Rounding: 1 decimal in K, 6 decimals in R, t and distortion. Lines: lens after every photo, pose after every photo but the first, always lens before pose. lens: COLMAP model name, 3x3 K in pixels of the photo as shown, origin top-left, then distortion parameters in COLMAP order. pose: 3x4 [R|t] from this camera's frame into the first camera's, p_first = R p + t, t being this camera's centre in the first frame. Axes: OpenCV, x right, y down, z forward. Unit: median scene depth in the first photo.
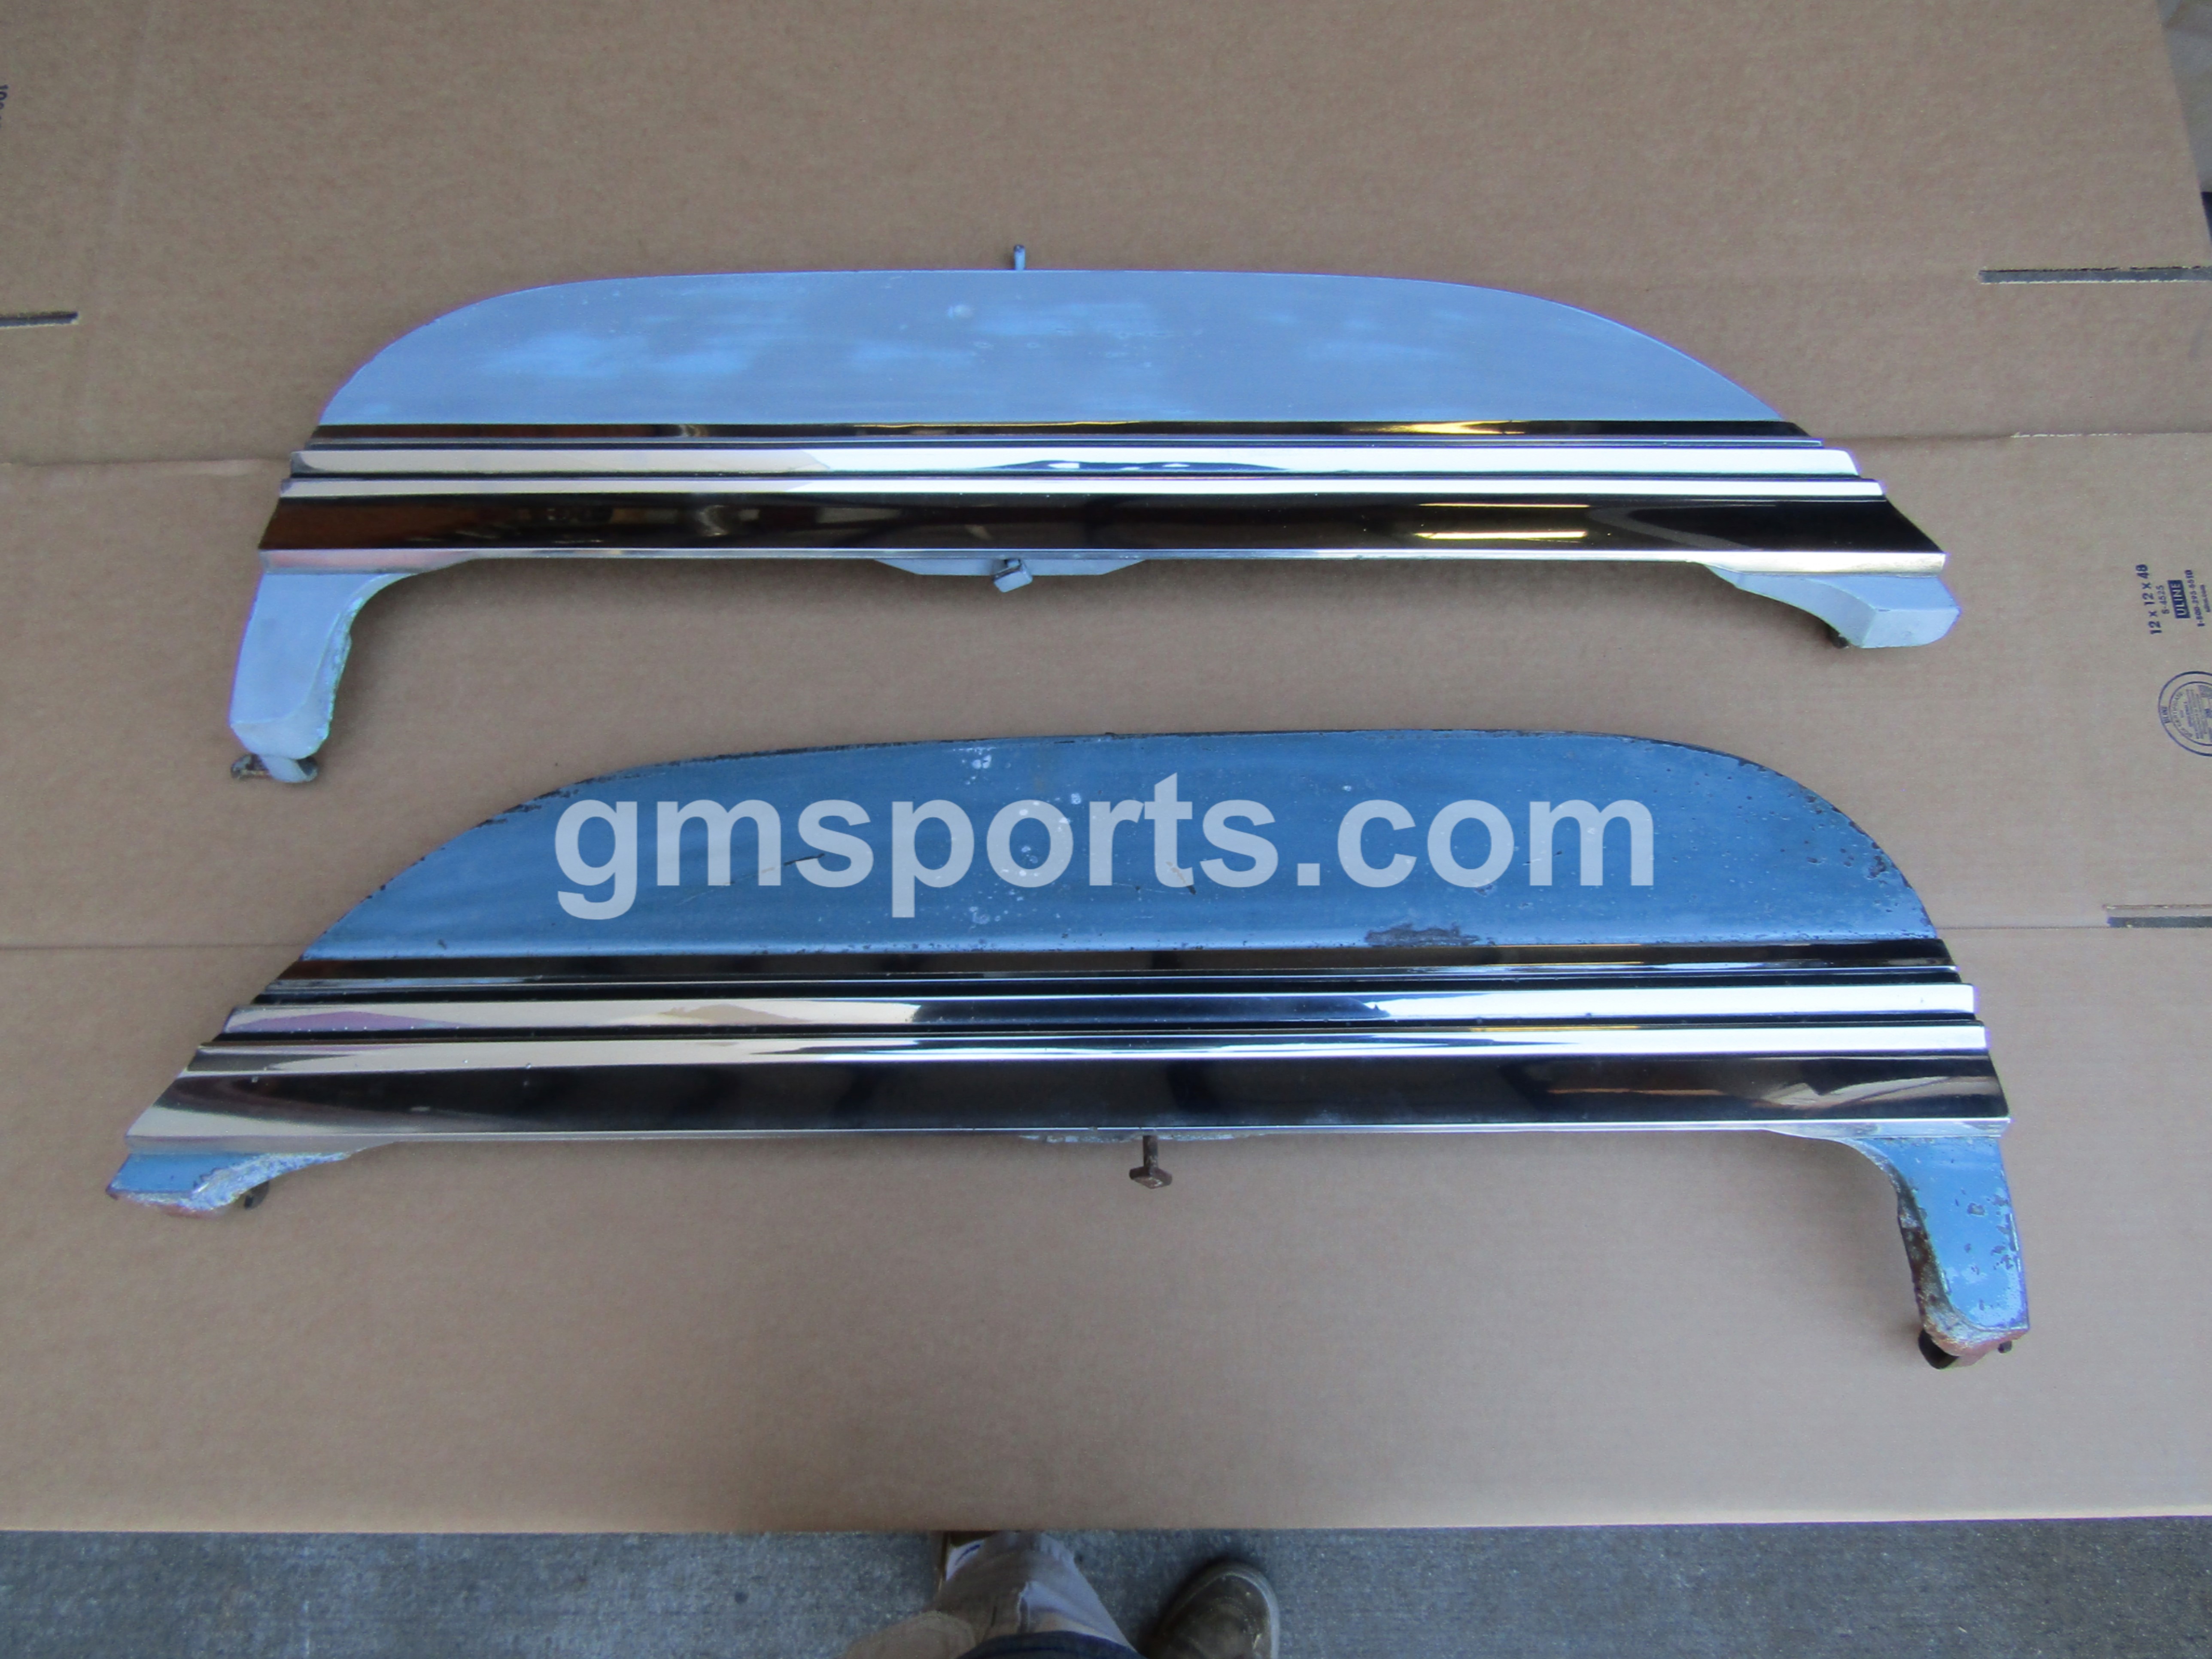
lens RADIAL K [[1554.5, 0, 1103.5], [0, 1554.5, 806.6], [0, 0, 1]] dist [-0.016622, 0.004693]
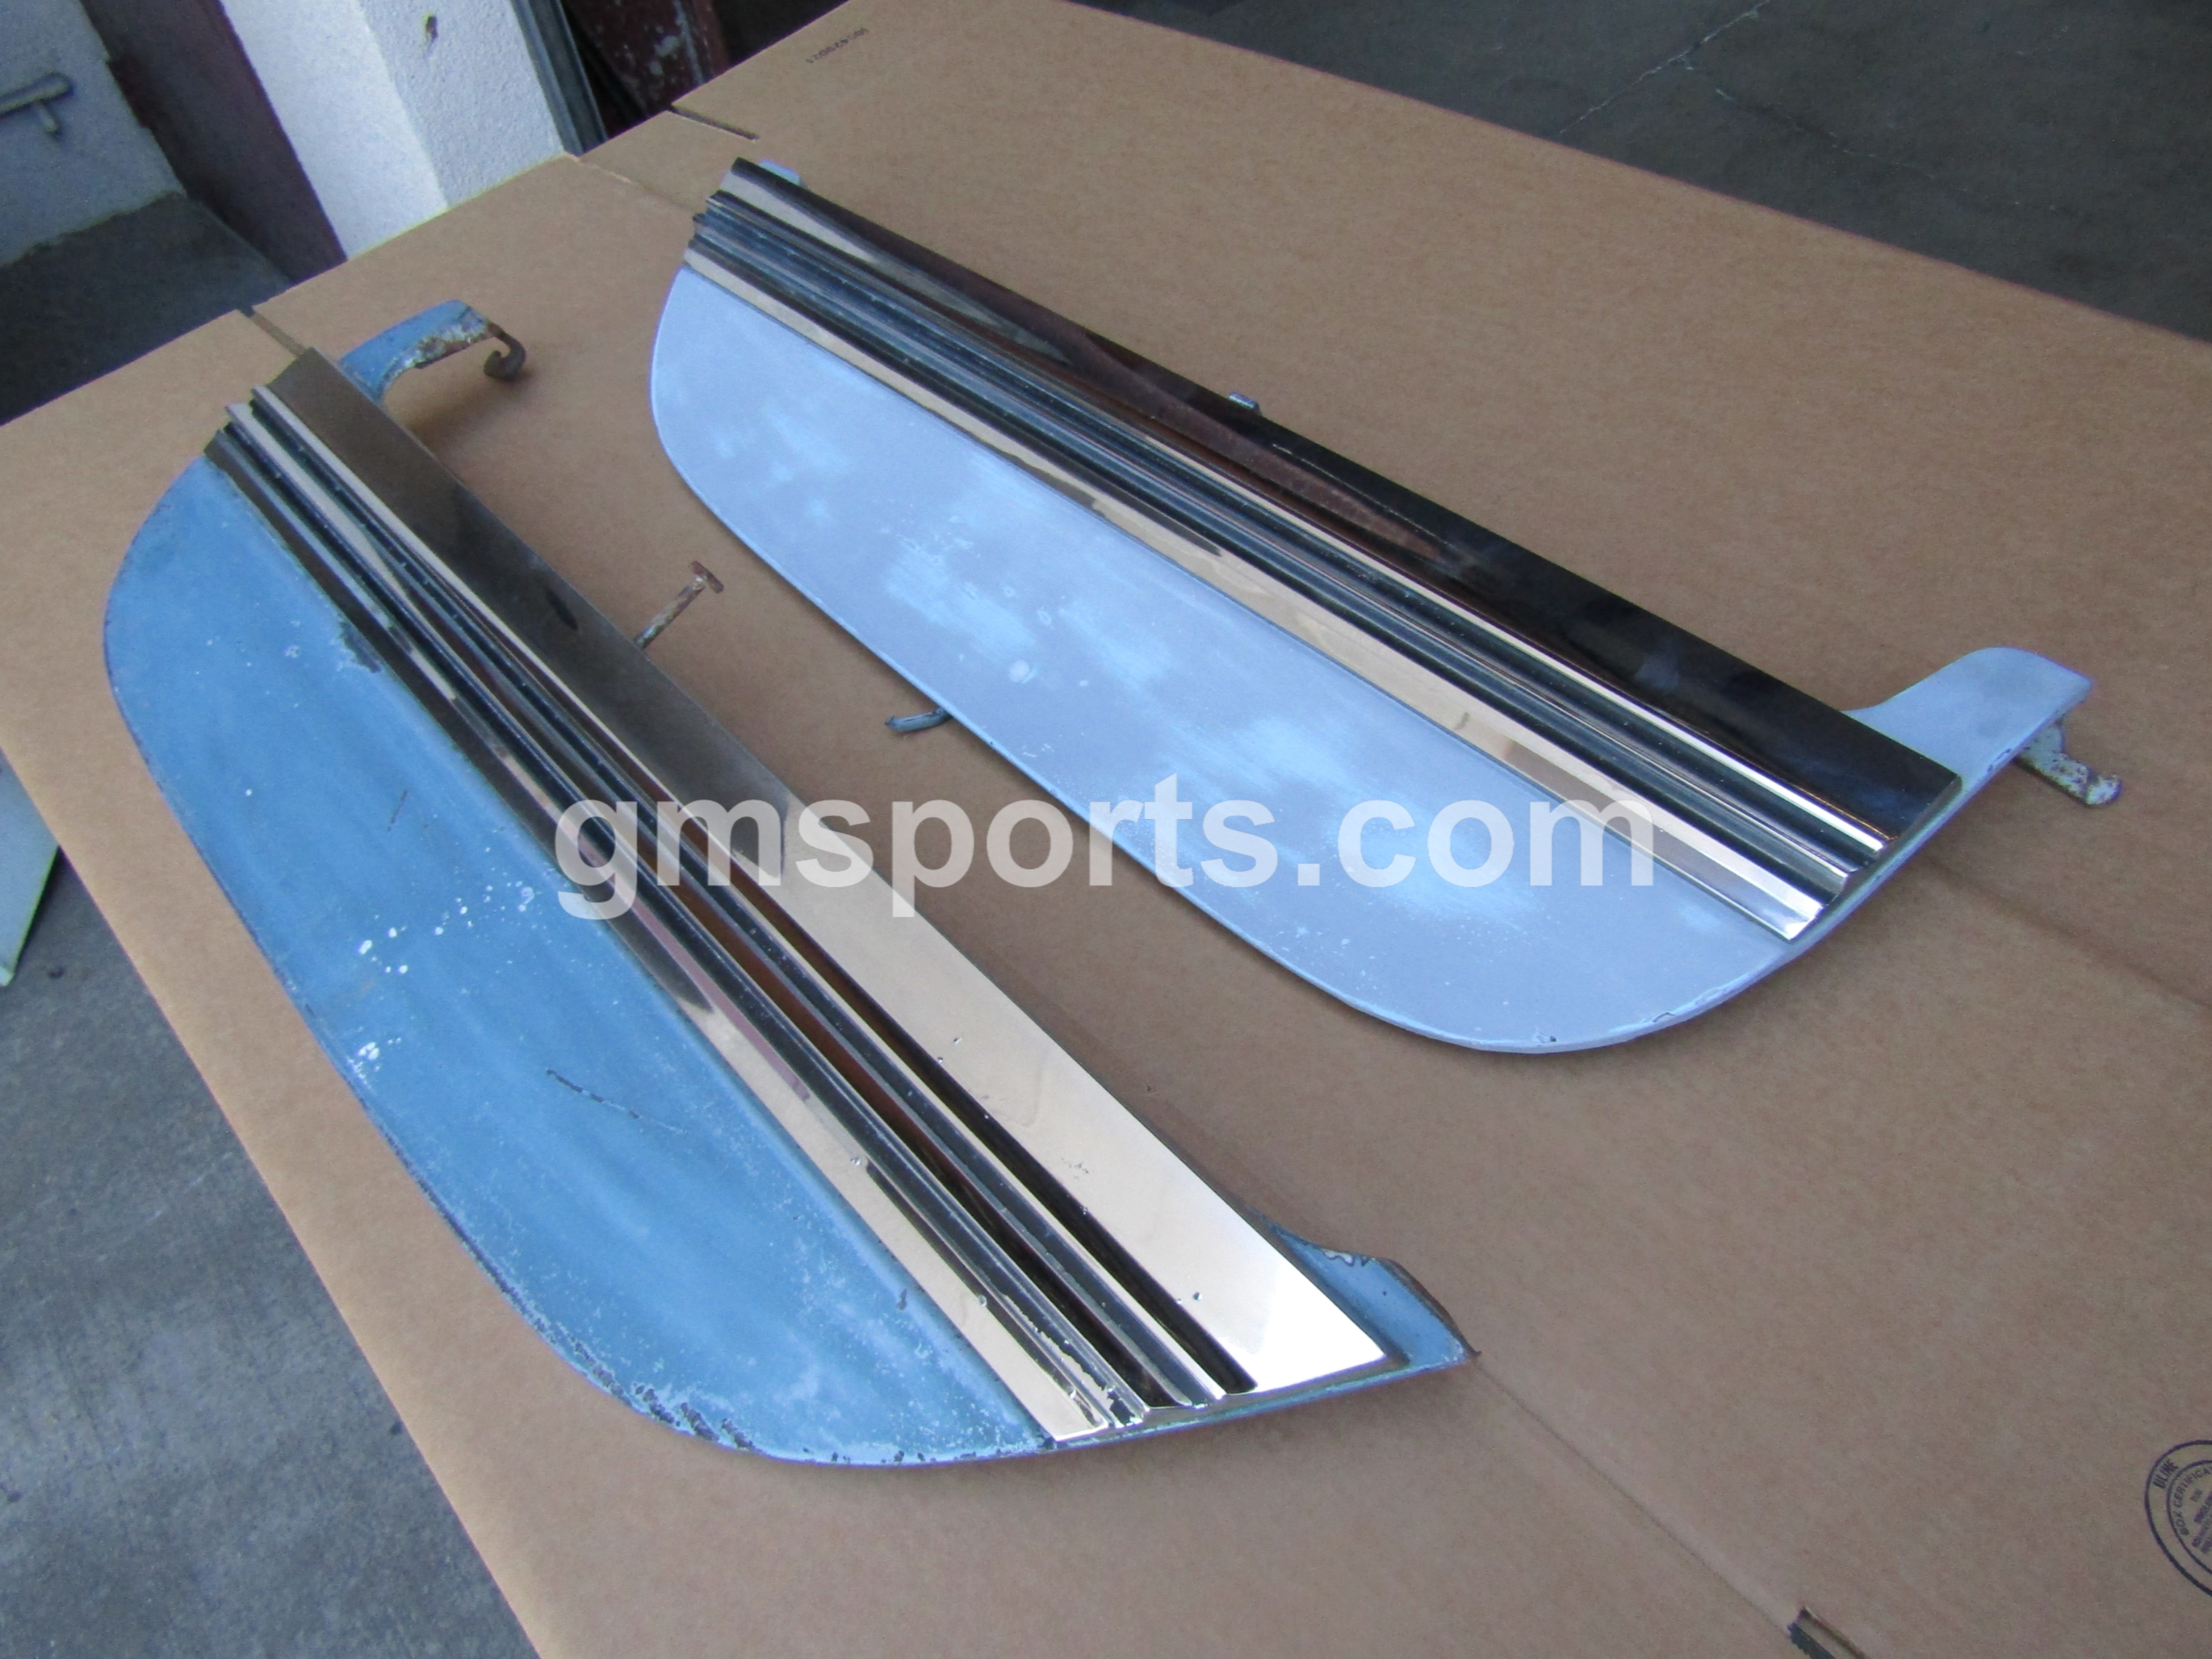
lens RADIAL K [[1554.5, 0, 1115.2], [0, 1554.5, 831.8], [0, 0, 1]] dist [-0.016622, 0.004693]
pose [[0.666729, 0.506944, -0.546333, 0.637020], [-0.661519, 0.740188, -0.120476, 0.091630], [0.343315, 0.441734, 0.828858, 0.312058]]
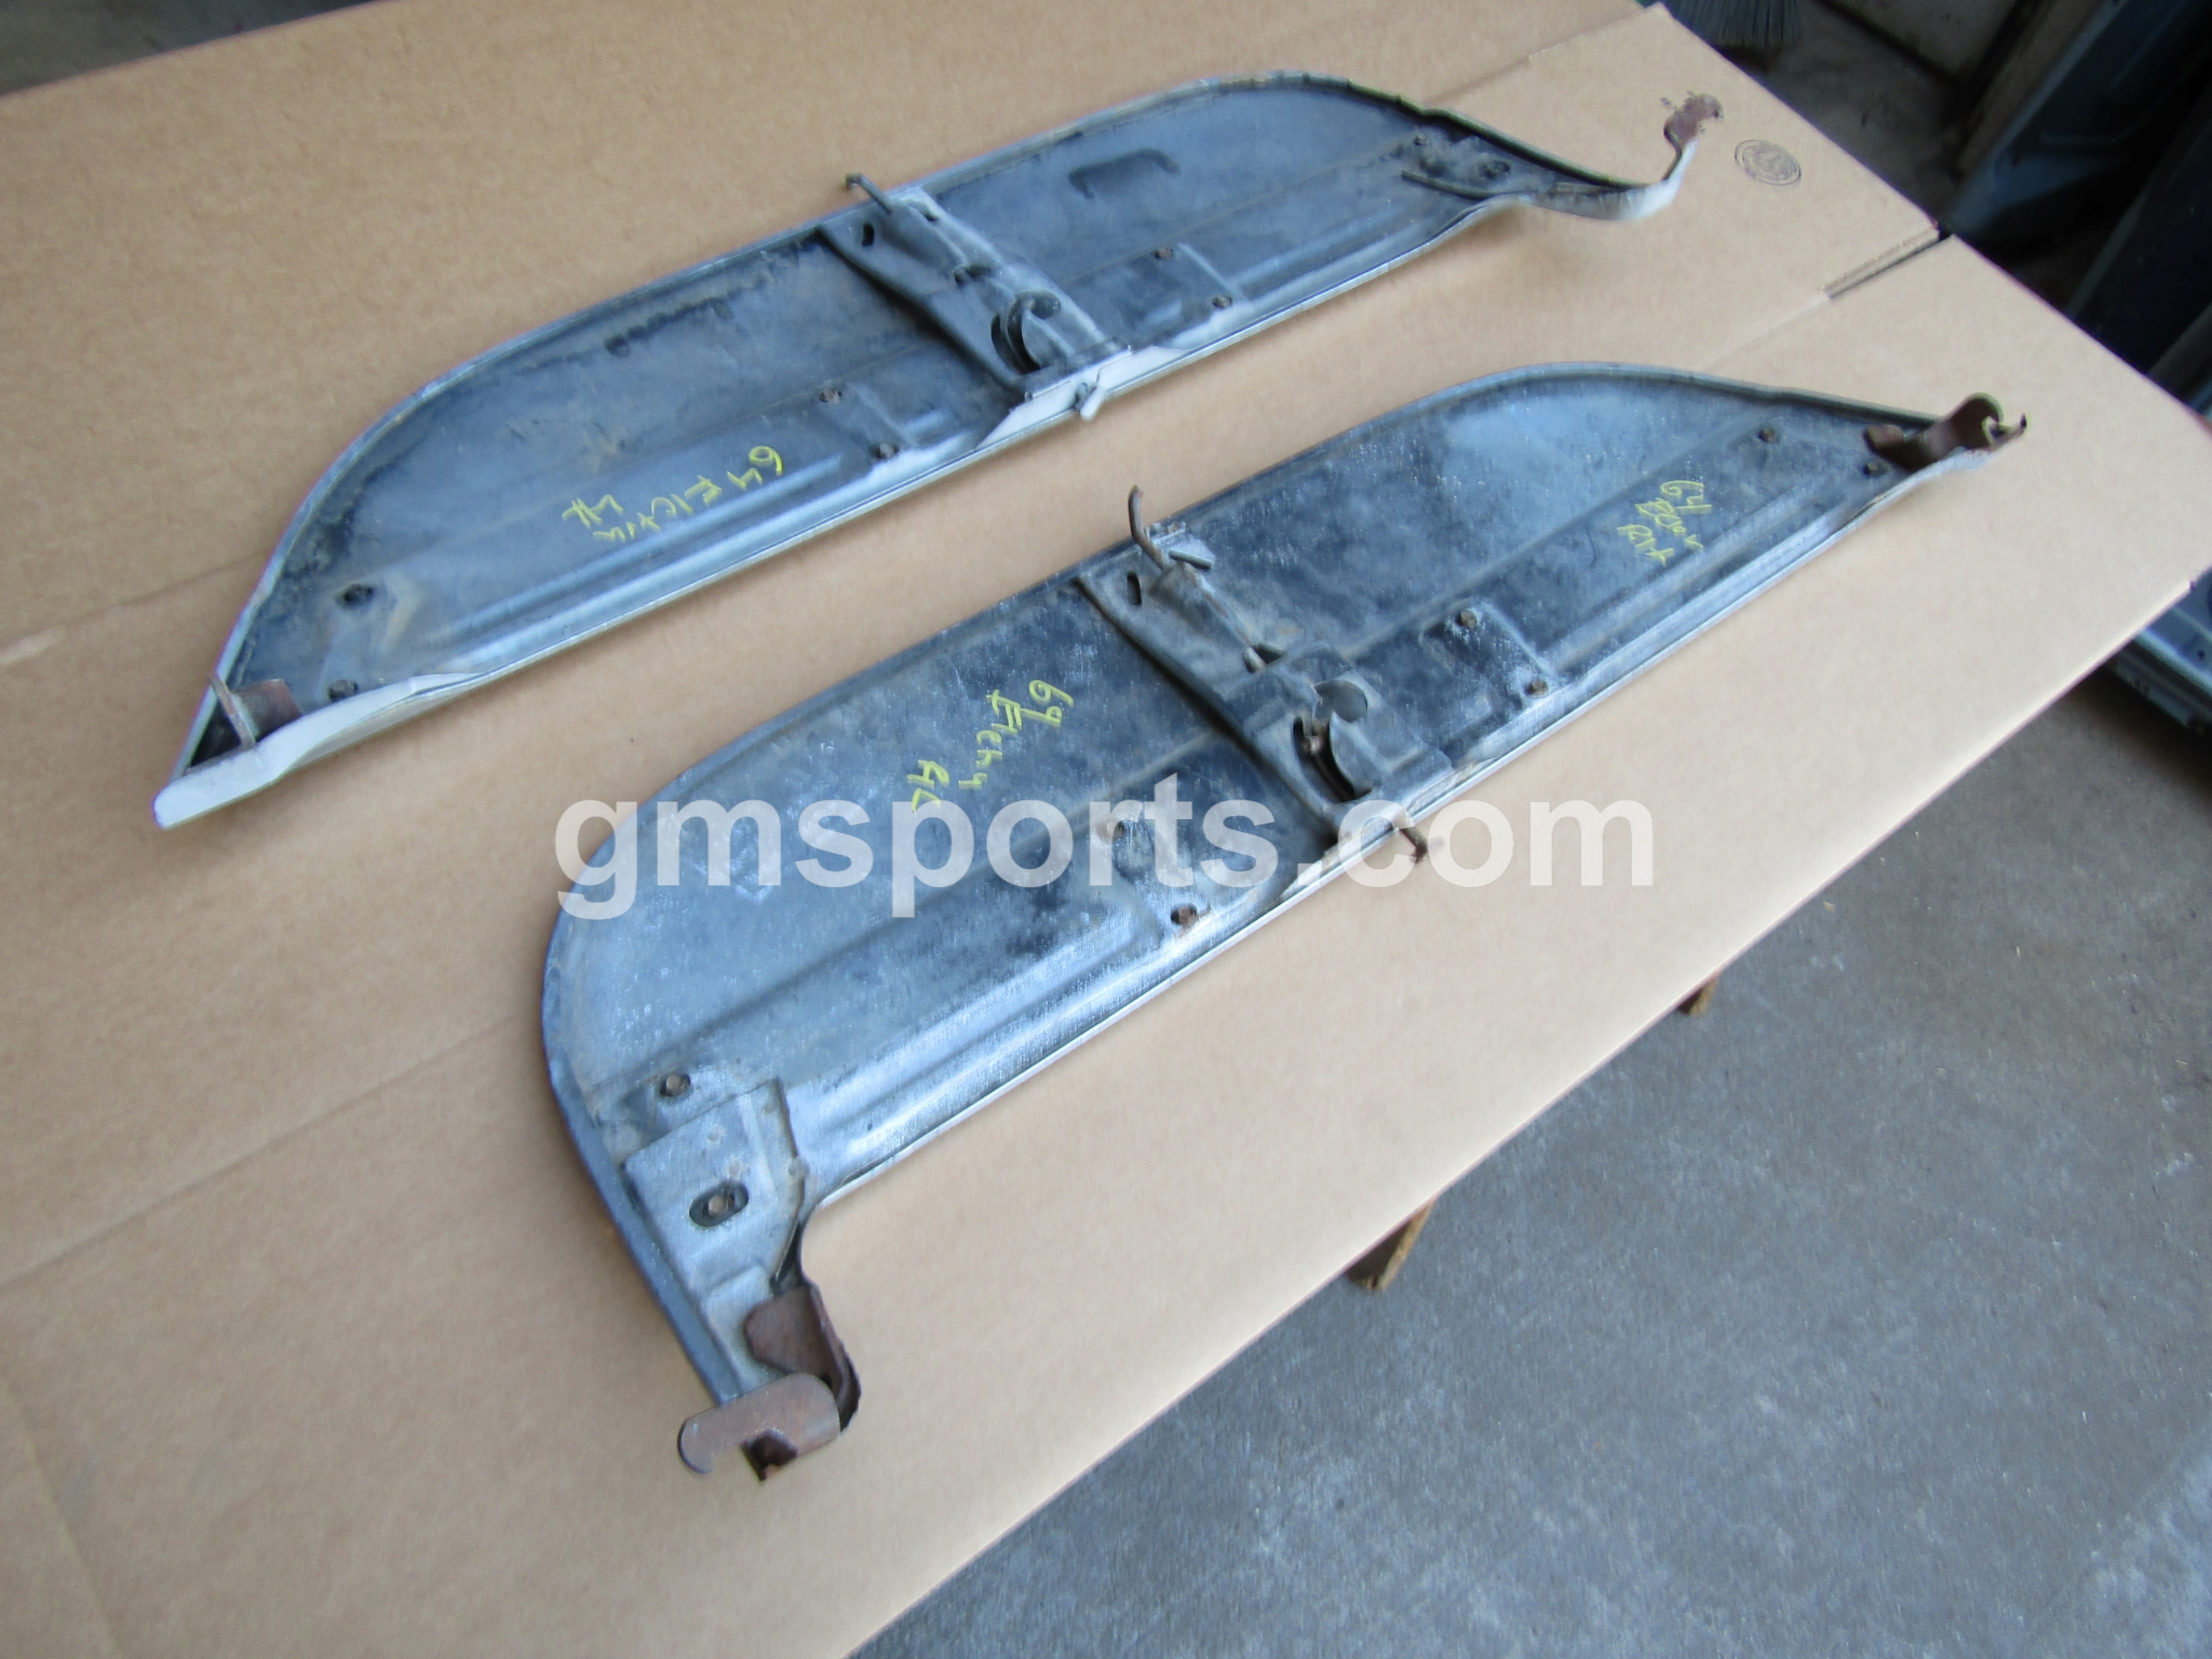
lens RADIAL K [[1554.5, 0, 1098.4], [0, 1554.5, 830.6], [0, 0, 1]] dist [-0.016622, 0.004693]
pose [[0.793182, -0.452314, 0.407767, -0.532238], [0.524101, 0.848000, -0.078832, 0.226602], [-0.310129, 0.276240, 0.909676, 0.145210]]
